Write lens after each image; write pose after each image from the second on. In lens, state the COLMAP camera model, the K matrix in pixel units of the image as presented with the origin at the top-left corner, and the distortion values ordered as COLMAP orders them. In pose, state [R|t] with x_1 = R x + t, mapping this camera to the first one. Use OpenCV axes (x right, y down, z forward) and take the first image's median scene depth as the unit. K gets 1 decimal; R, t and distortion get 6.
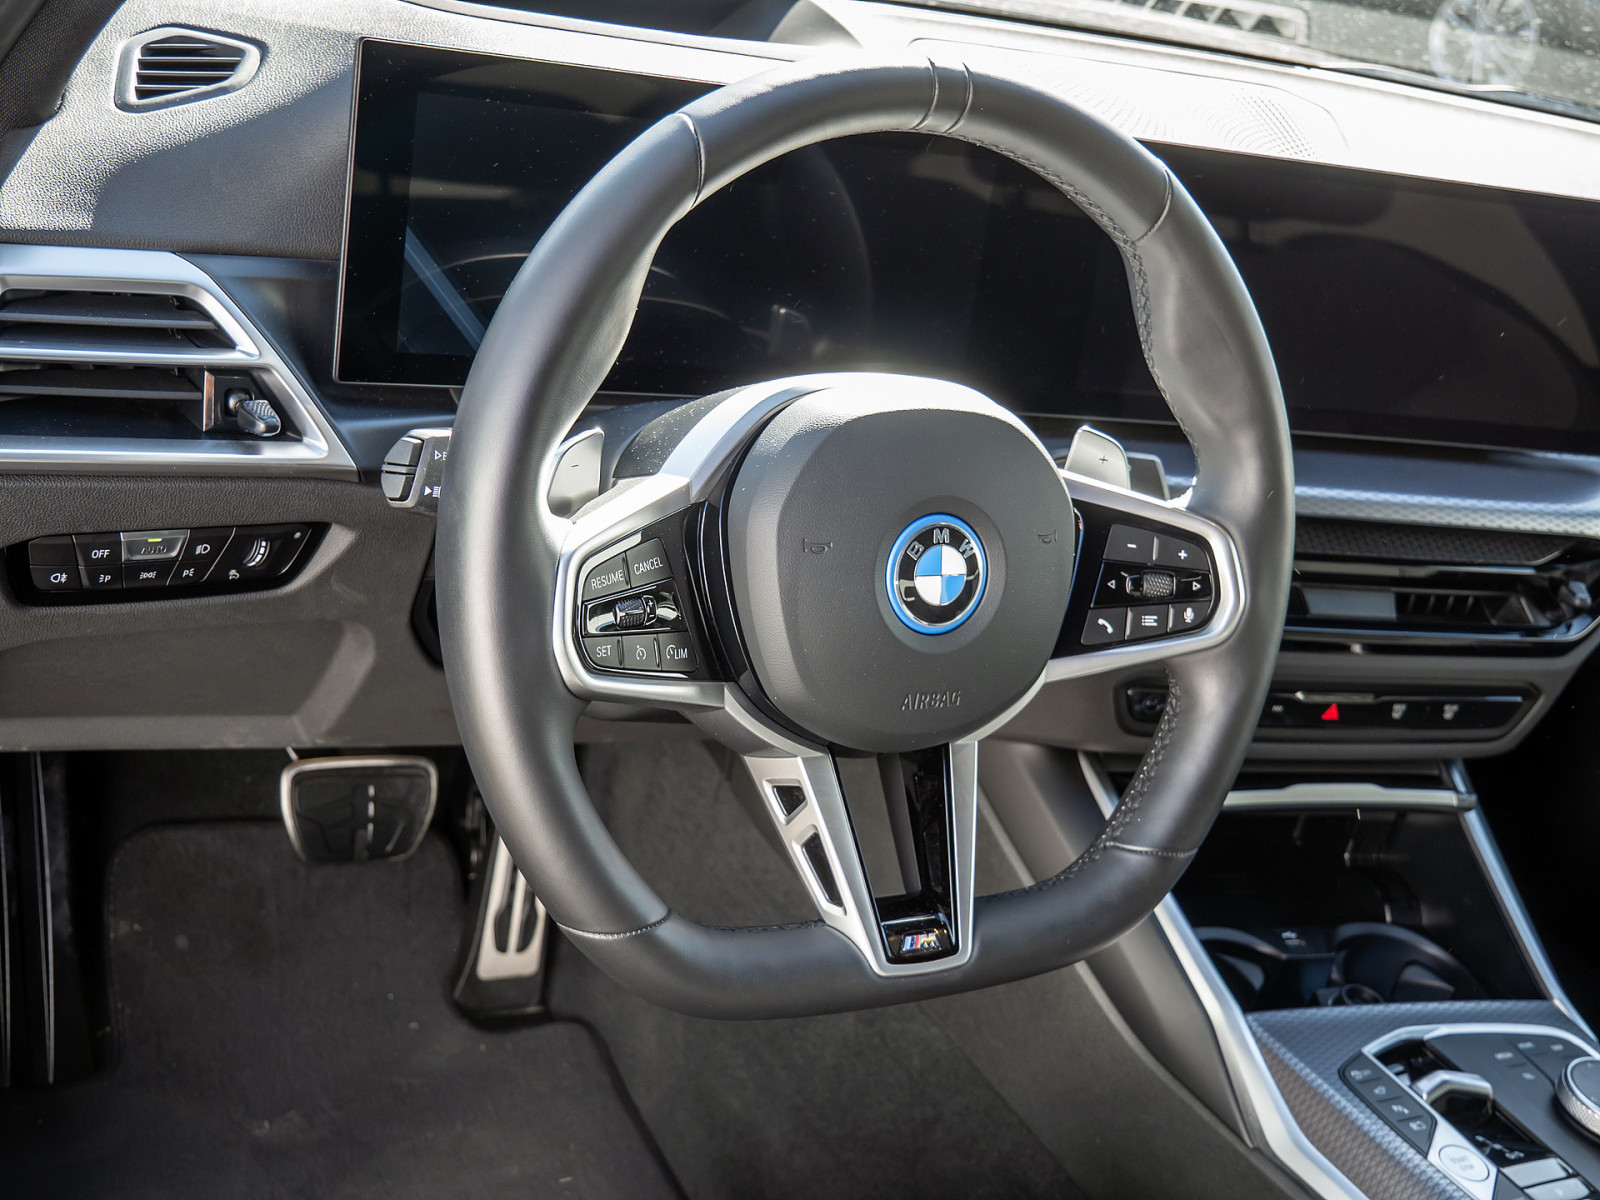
lens RADIAL K [[1854.2, 0, 800.0], [0, 1854.2, 600.0], [0, 0, 1]] dist [-0.053758, 0.147586]
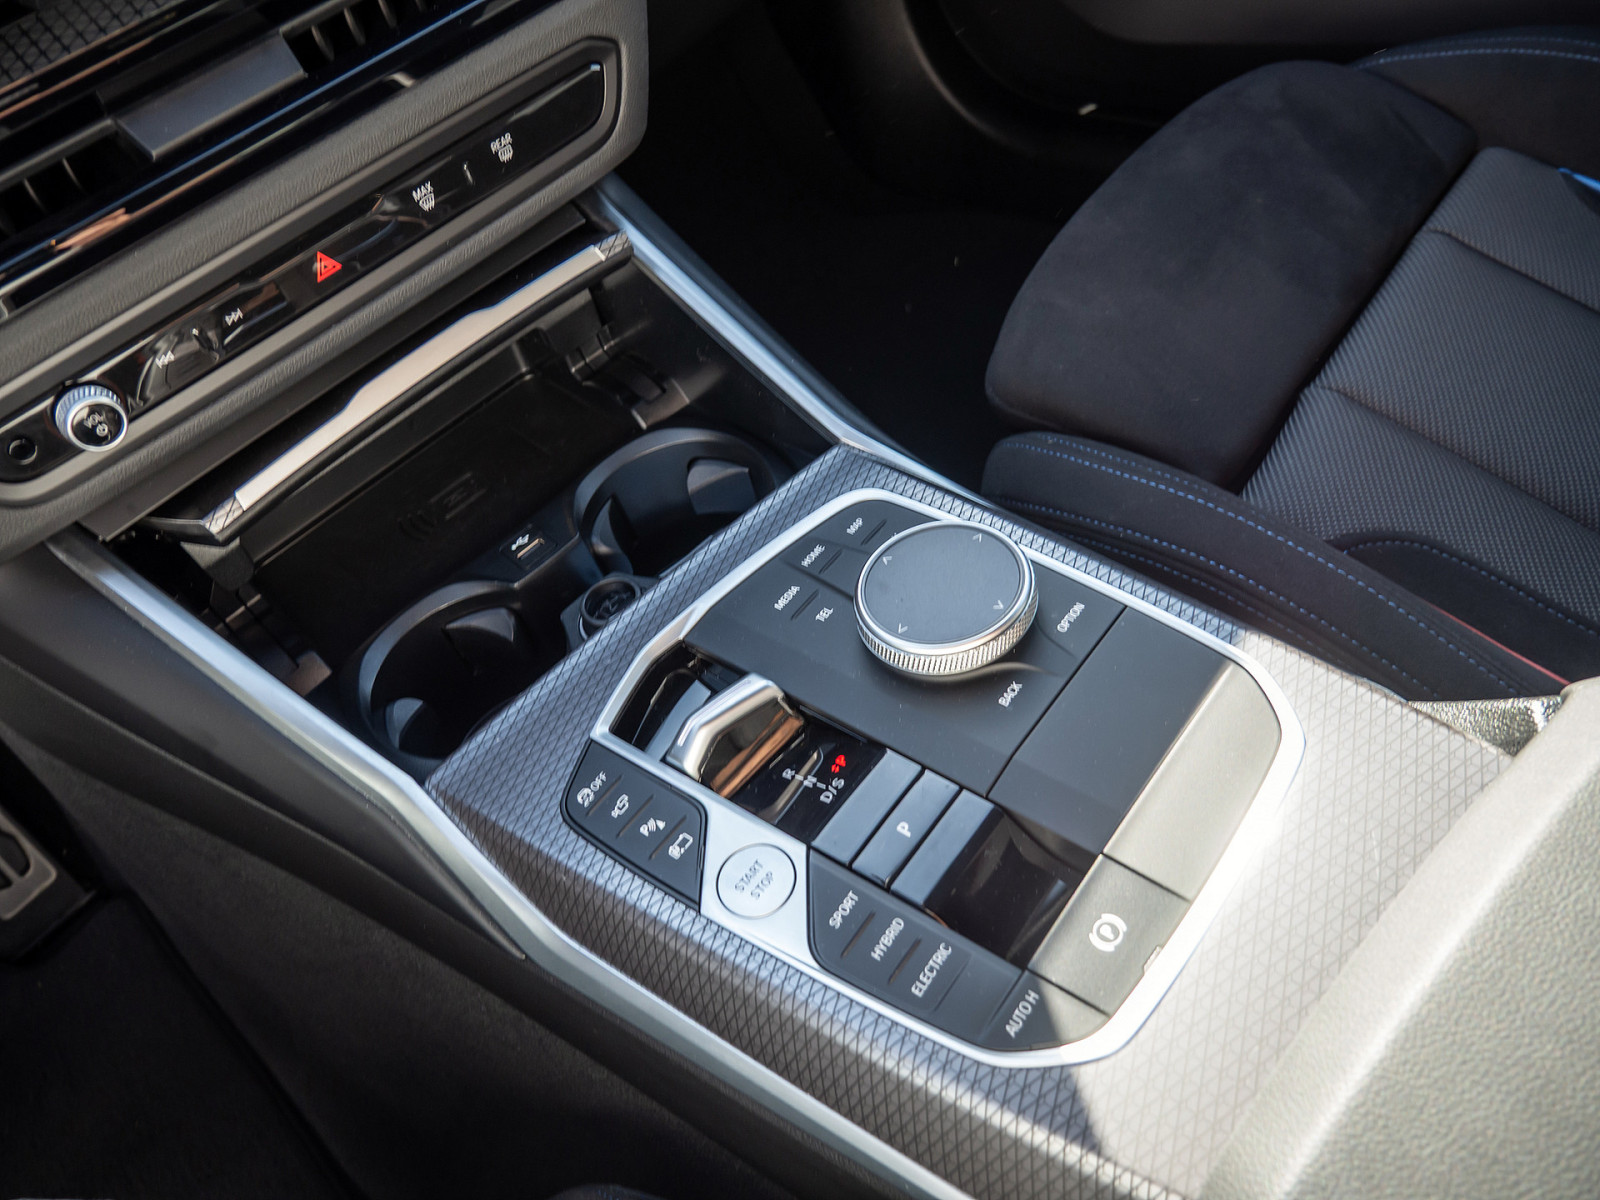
lens RADIAL K [[1213.1, 0, 800.0], [0, 1213.1, 600.0], [0, 0, 1]] dist [-0.024712, 0.002251]
pose [[0.823000, -0.567602, 0.022357, 0.391443], [0.515796, 0.763212, 0.389181, 0.081293], [-0.237963, -0.308764, 0.920890, 0.618674]]
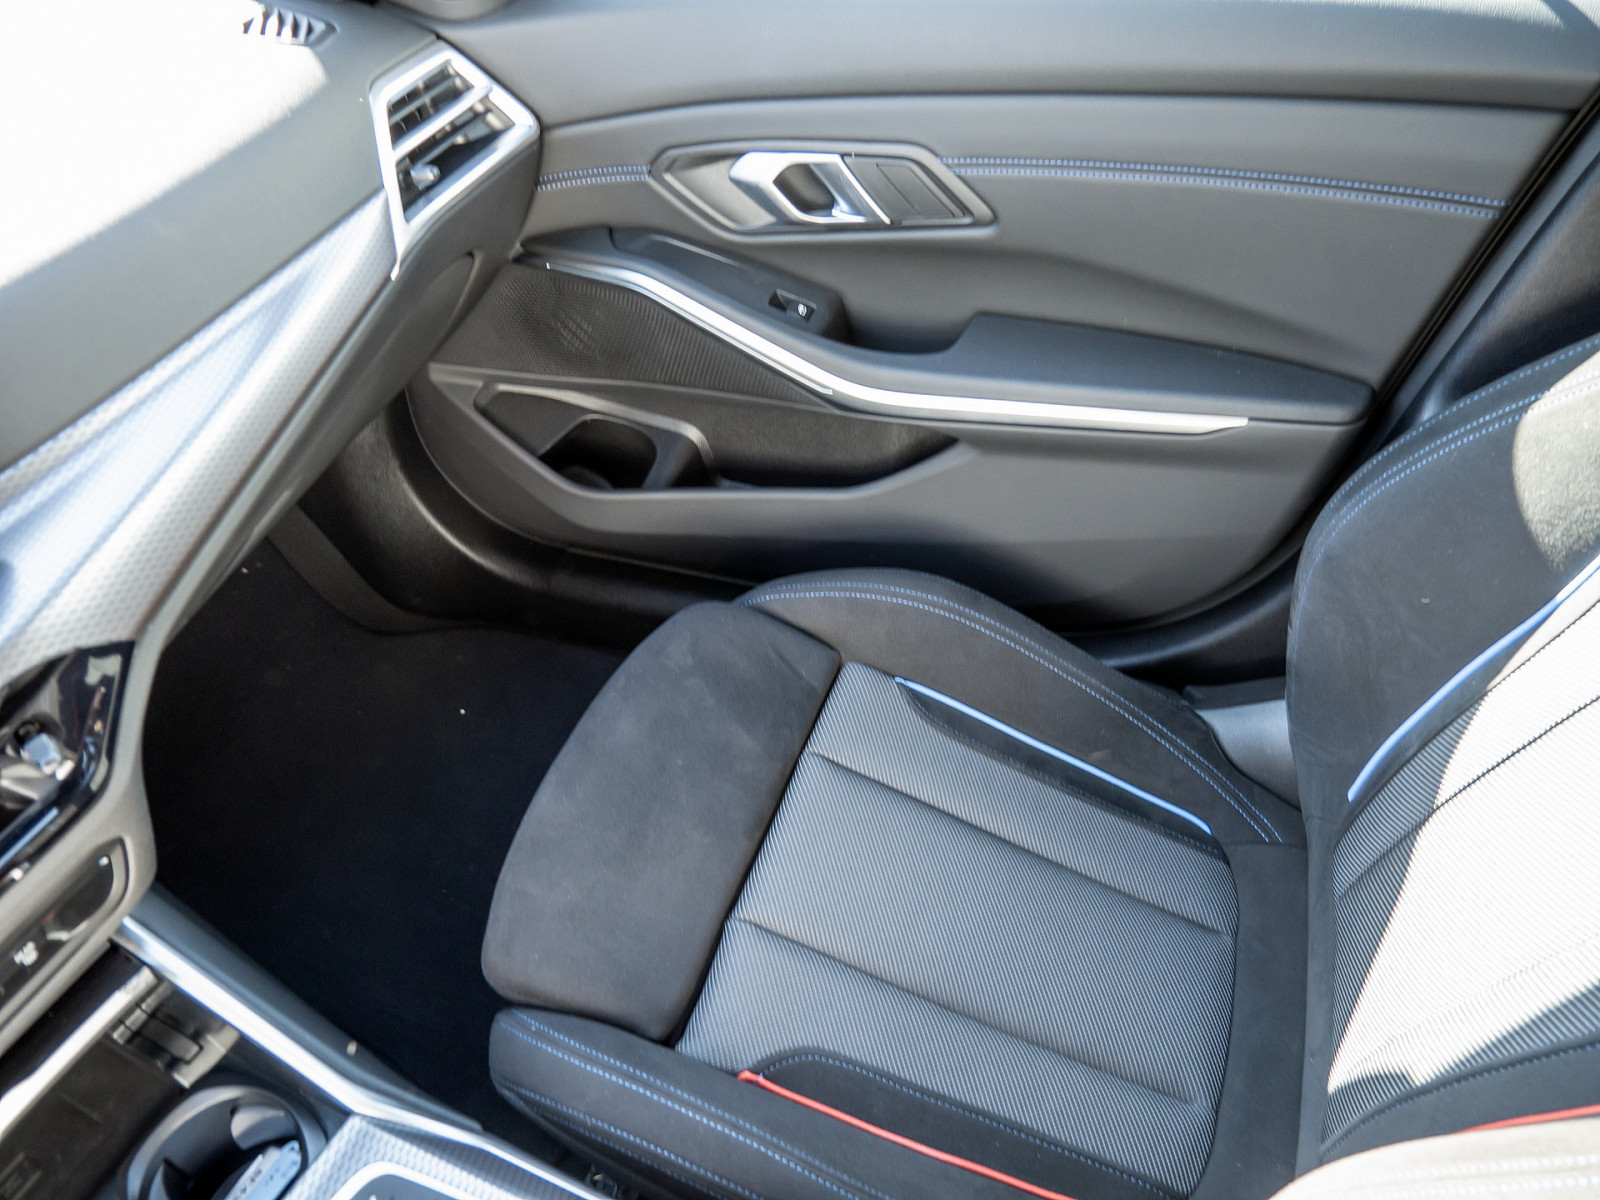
lens RADIAL K [[1213.1, 0, 800.0], [0, 1213.1, 600.0], [0, 0, 1]] dist [-0.024712, 0.002251]
pose [[0.672447, -0.656049, 0.342658, 0.577994], [0.495047, 0.742828, 0.450706, -0.140517], [-0.550221, -0.133444, 0.824287, 0.481252]]
